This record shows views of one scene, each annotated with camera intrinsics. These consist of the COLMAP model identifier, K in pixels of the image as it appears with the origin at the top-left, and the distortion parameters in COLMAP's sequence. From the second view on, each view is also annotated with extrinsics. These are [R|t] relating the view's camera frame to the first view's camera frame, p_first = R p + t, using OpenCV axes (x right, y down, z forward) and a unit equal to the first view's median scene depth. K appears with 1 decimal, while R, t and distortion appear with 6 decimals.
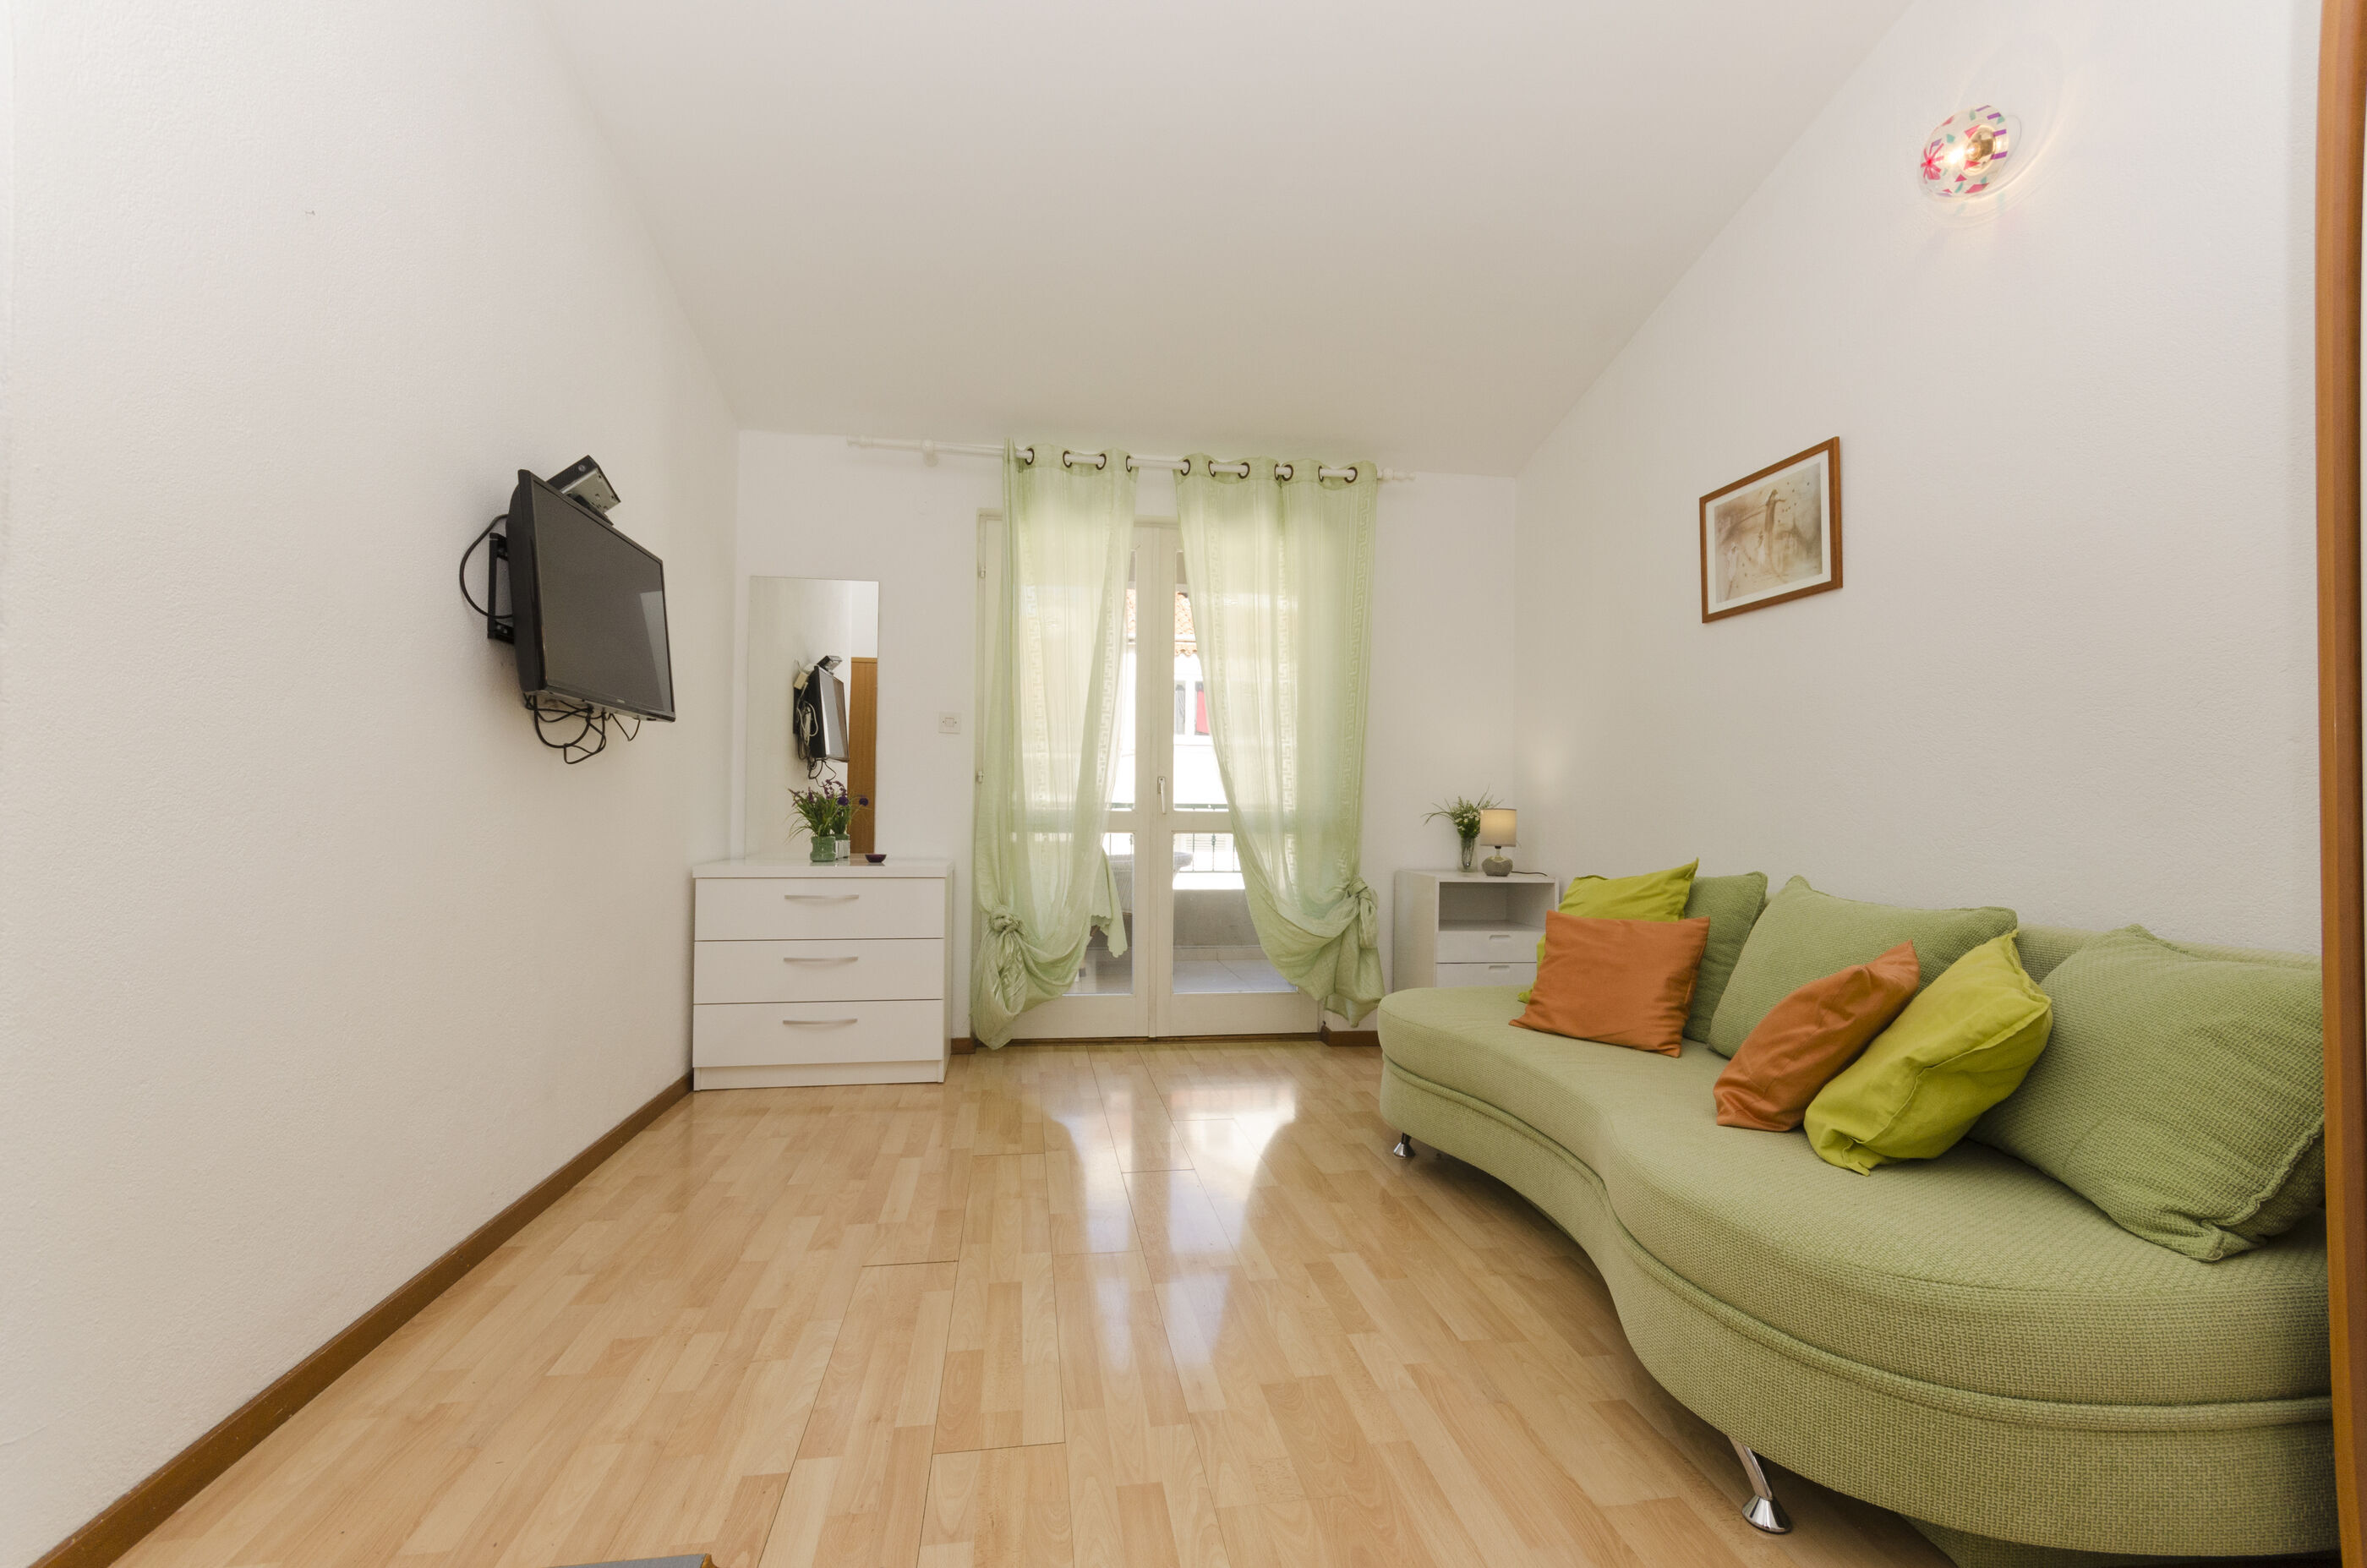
lens RADIAL K [[1028.8, 0, 1183.5], [0, 1028.8, 784.0], [0, 0, 1]] dist [0.002530, 0.000860]
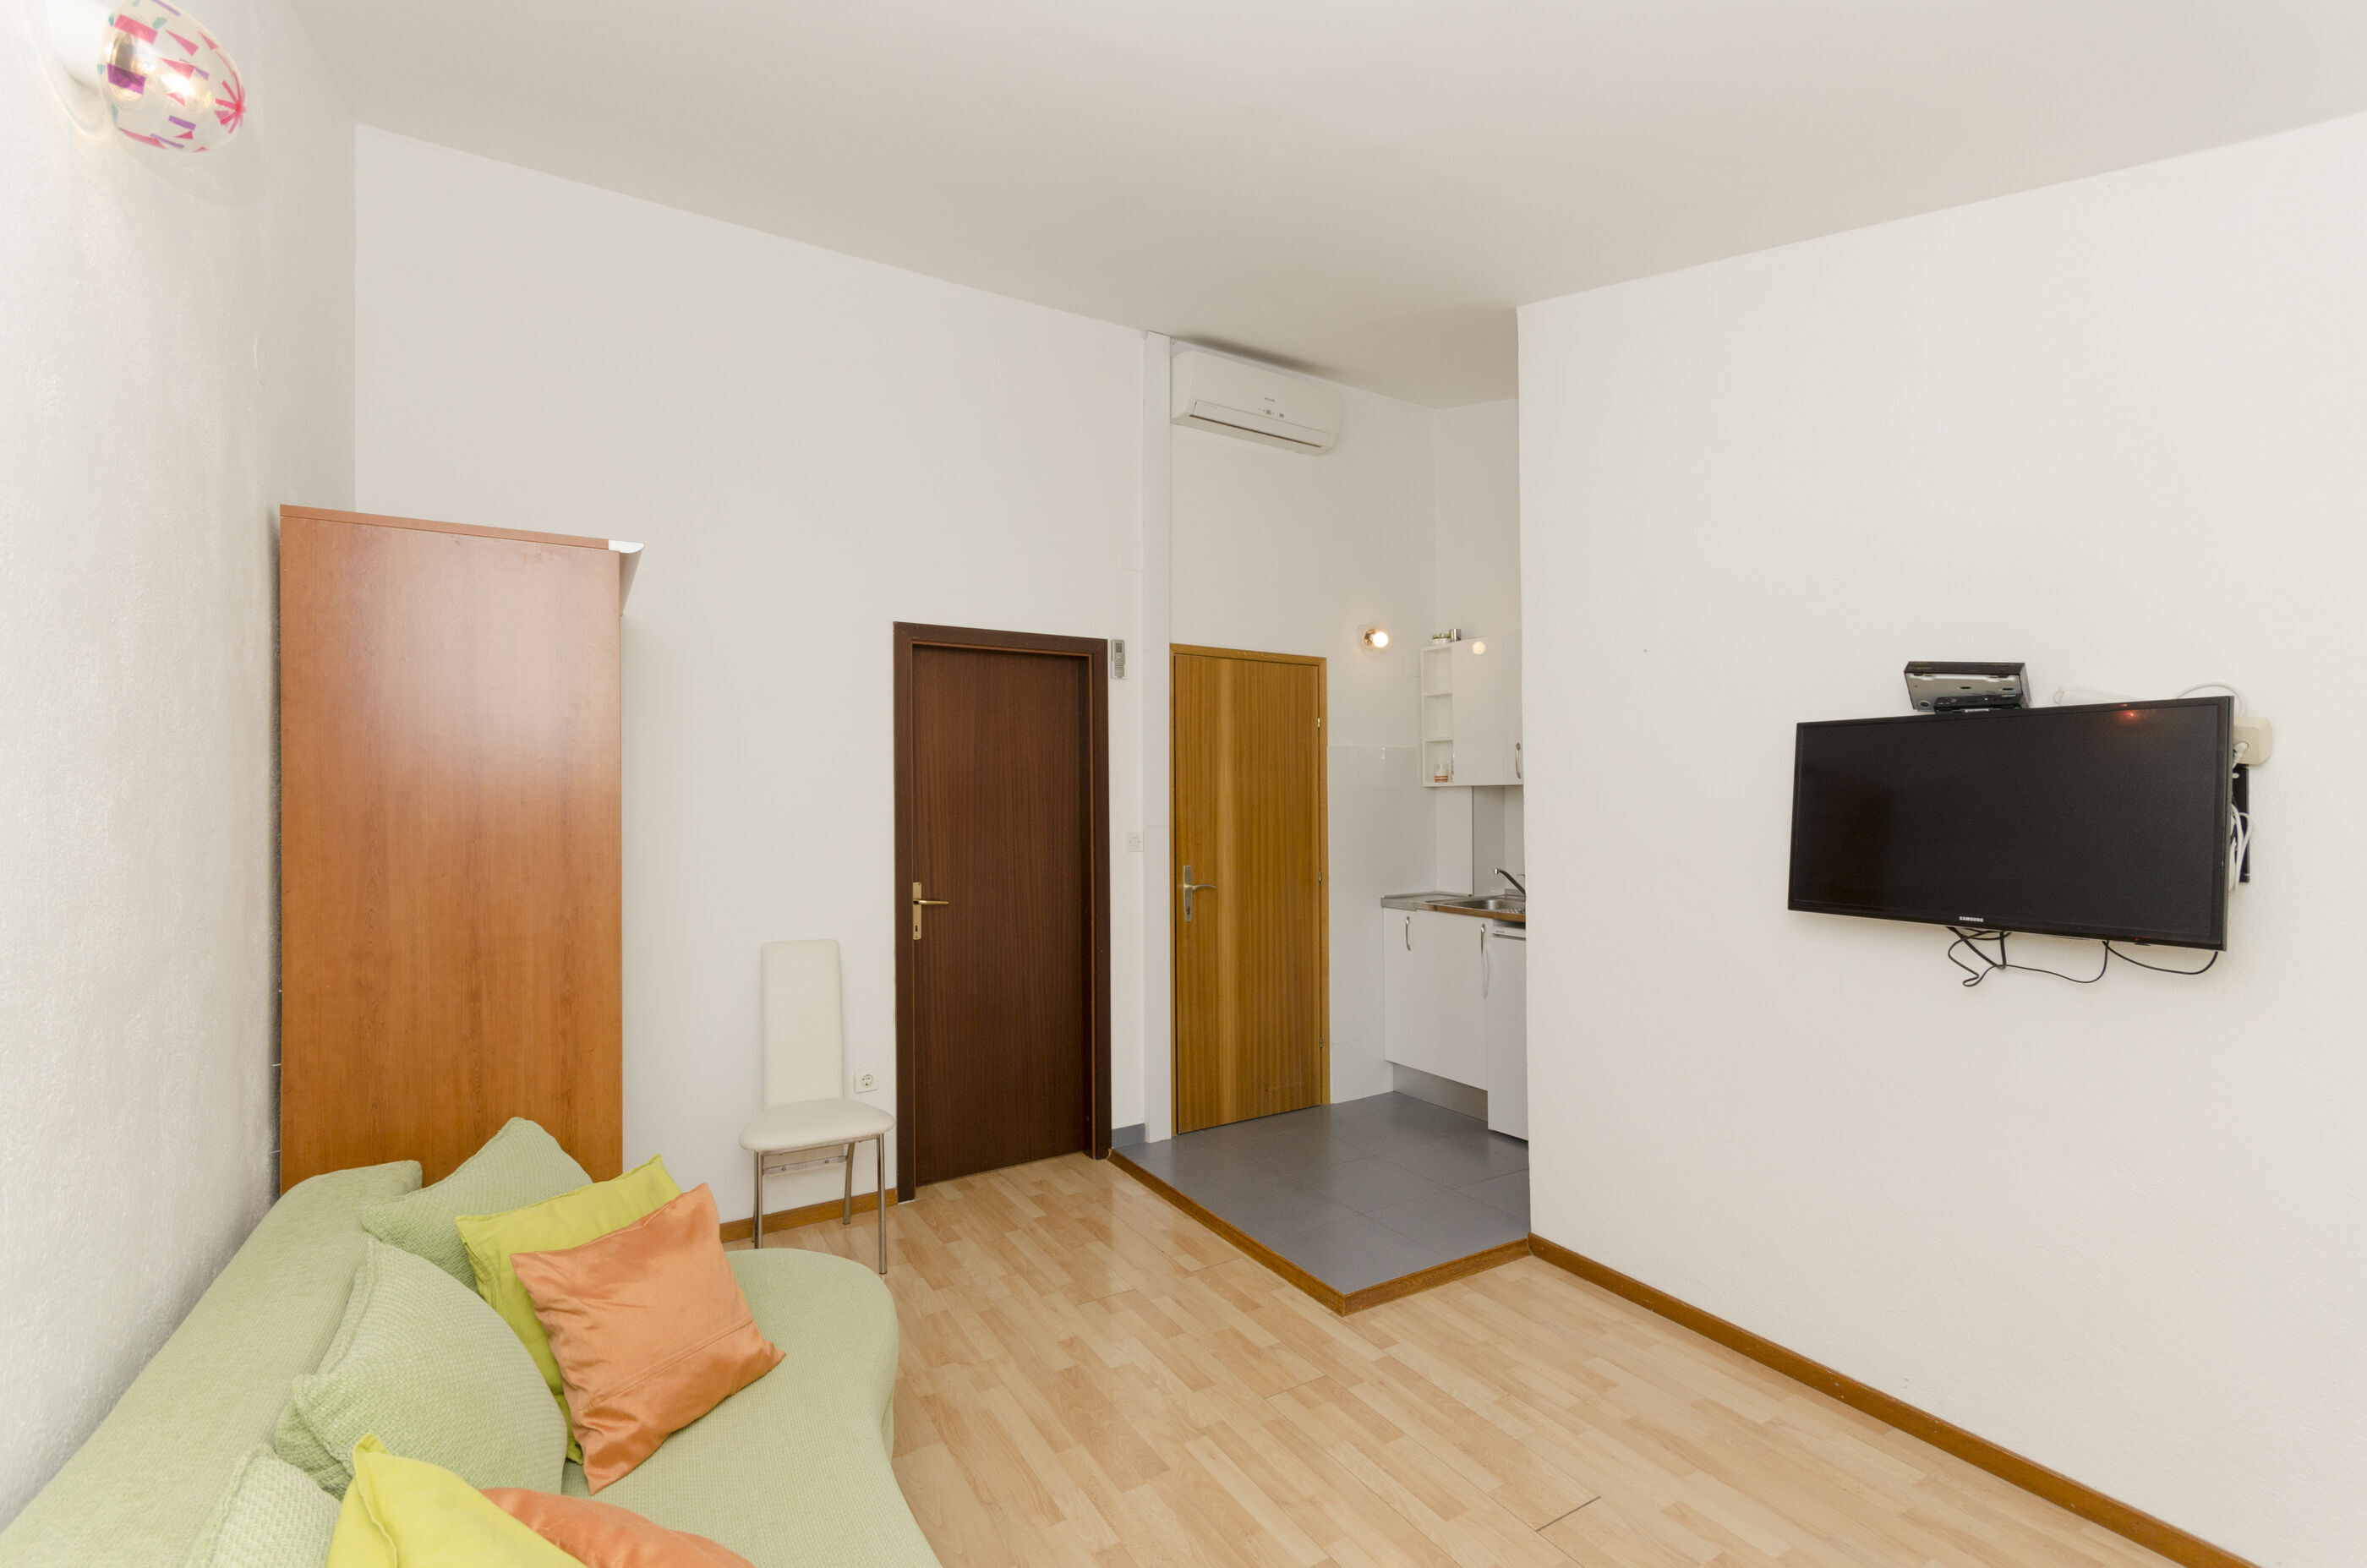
lens RADIAL K [[1028.8, 0, 1183.5], [0, 1028.8, 784.0], [0, 0, 1]] dist [0.002530, 0.000860]
pose [[-0.927259, -0.006356, -0.374366, 0.363146], [0.009046, 0.999184, -0.039370, -0.155006], [0.374310, -0.039893, -0.926445, 1.475812]]
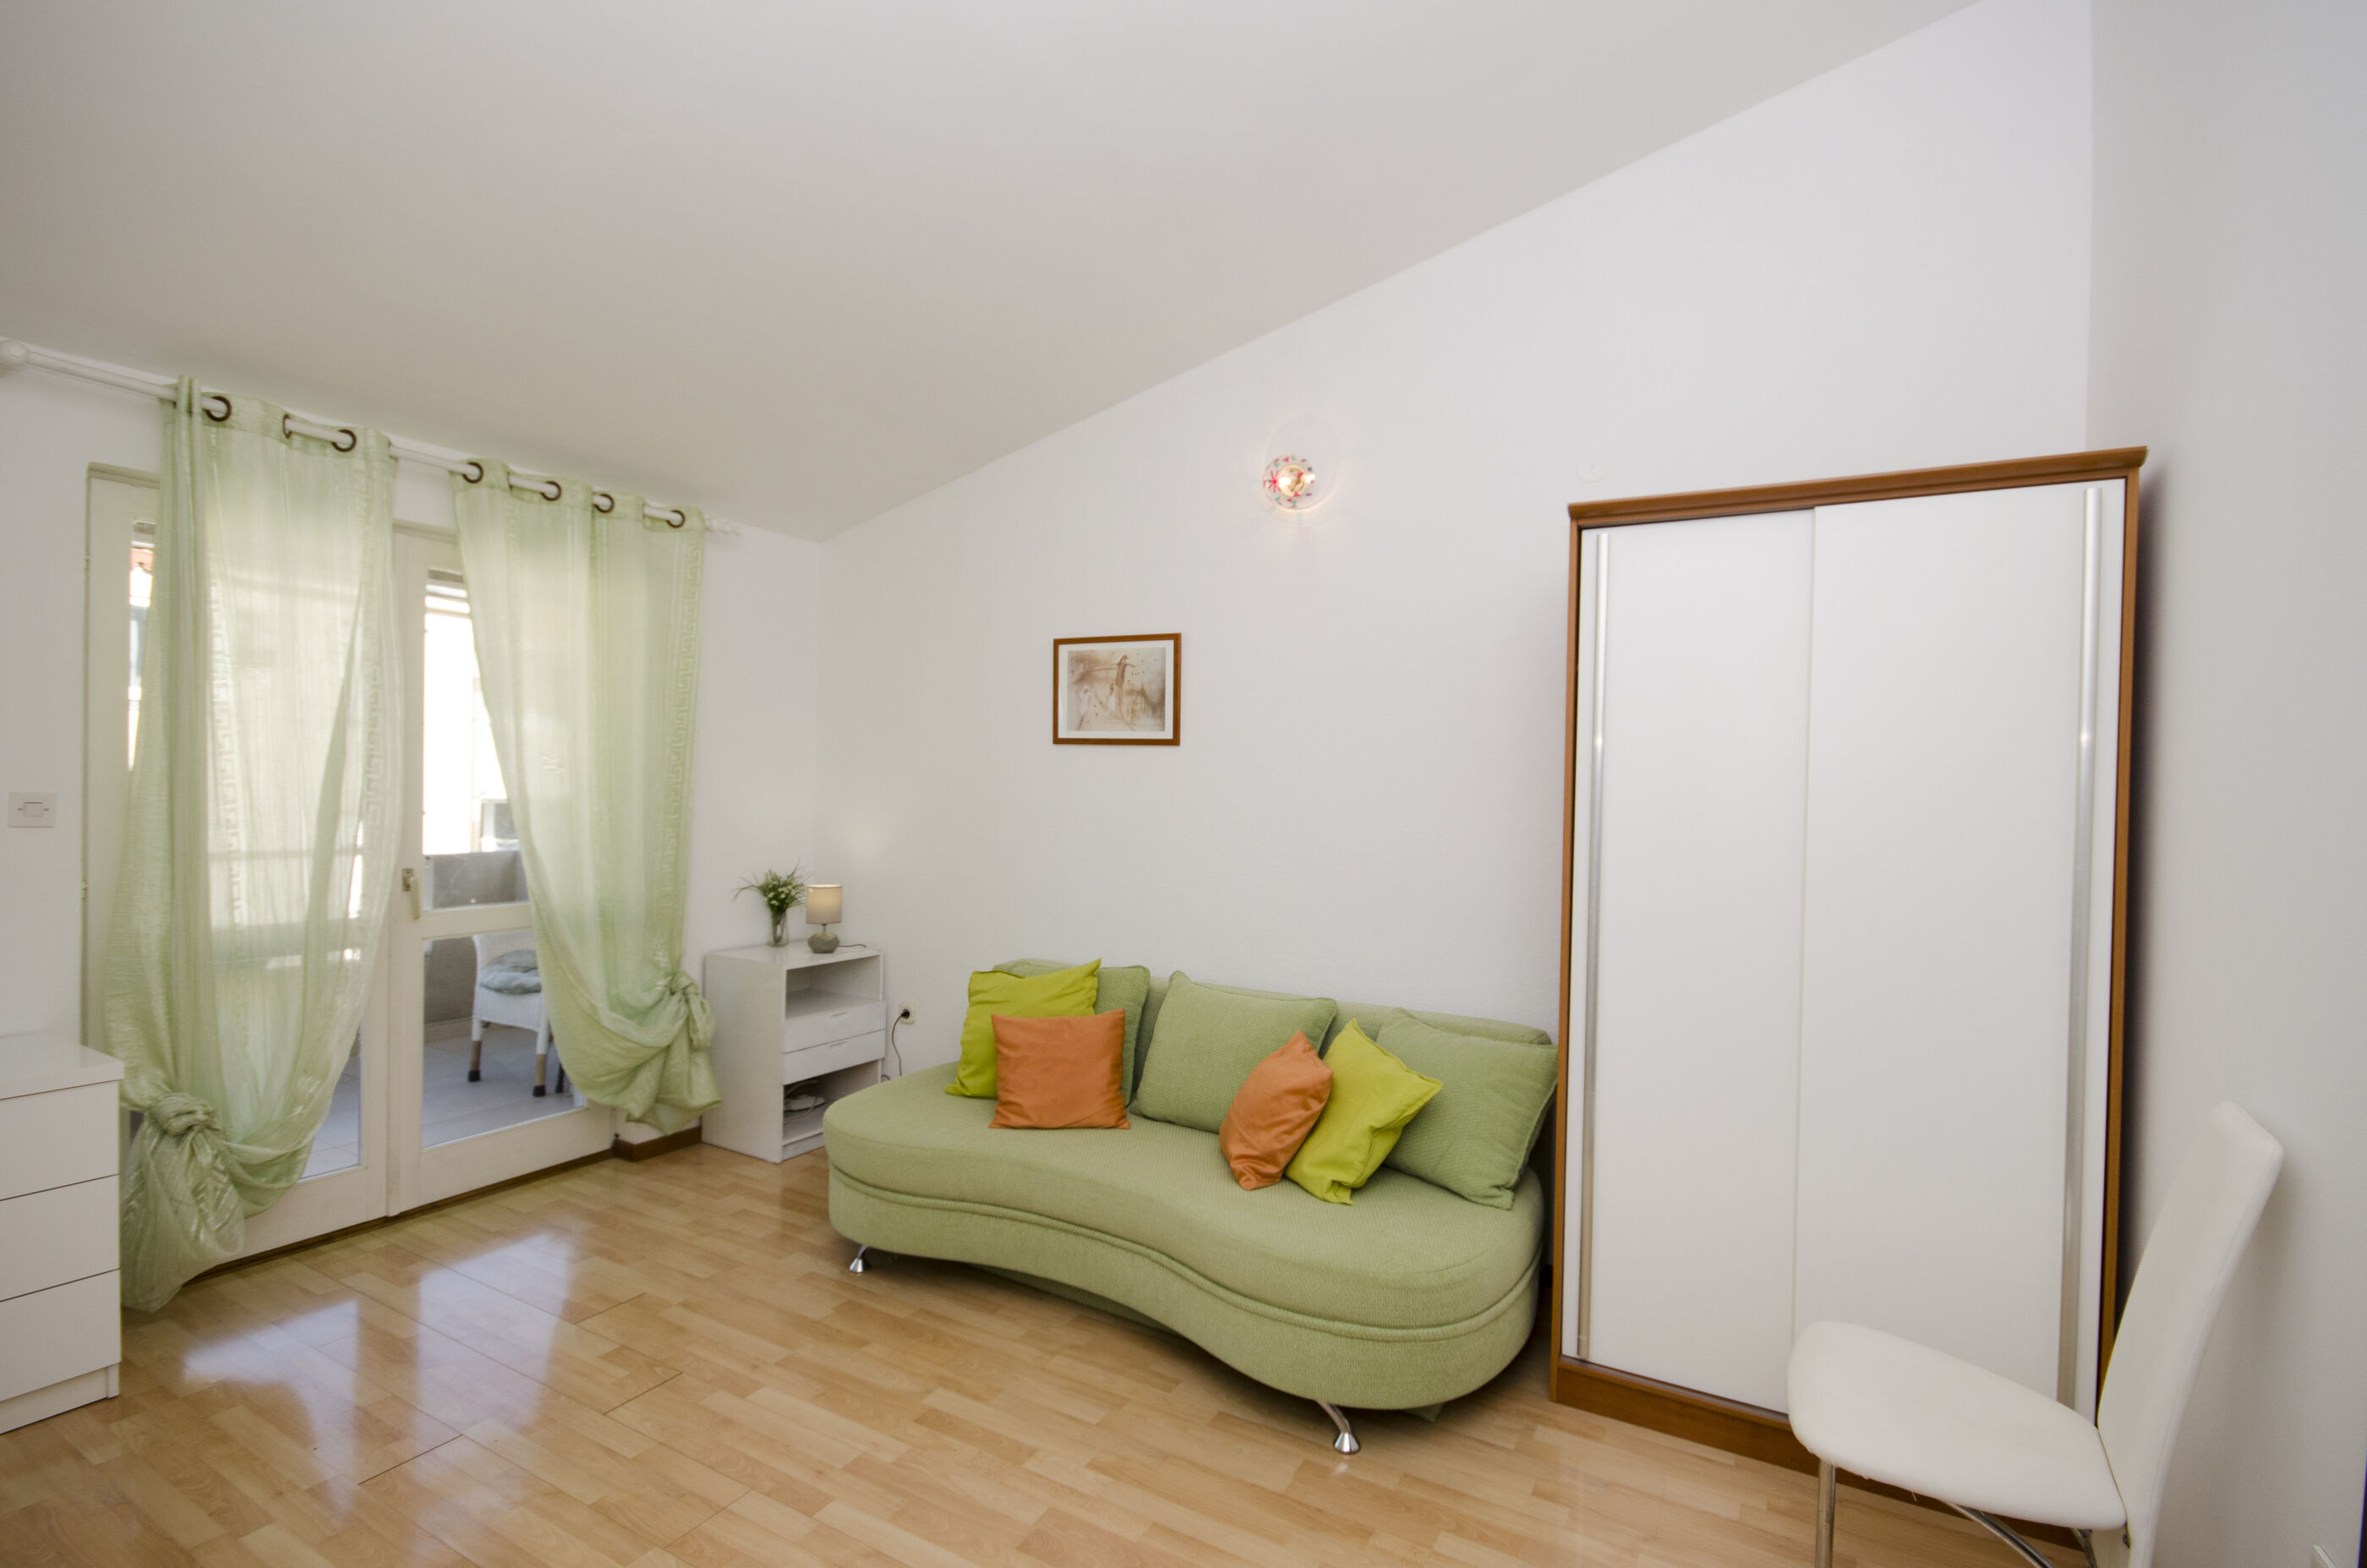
lens RADIAL K [[1075.8, 0, 1183.5], [0, 1075.8, 784.0], [0, 0, 1]] dist [-0.003935, -0.000824]
pose [[0.619385, -0.001373, 0.785086, -0.469345], [-0.033442, 0.999045, 0.028131, -0.180218], [-0.784375, -0.043679, 0.618747, 0.118274]]
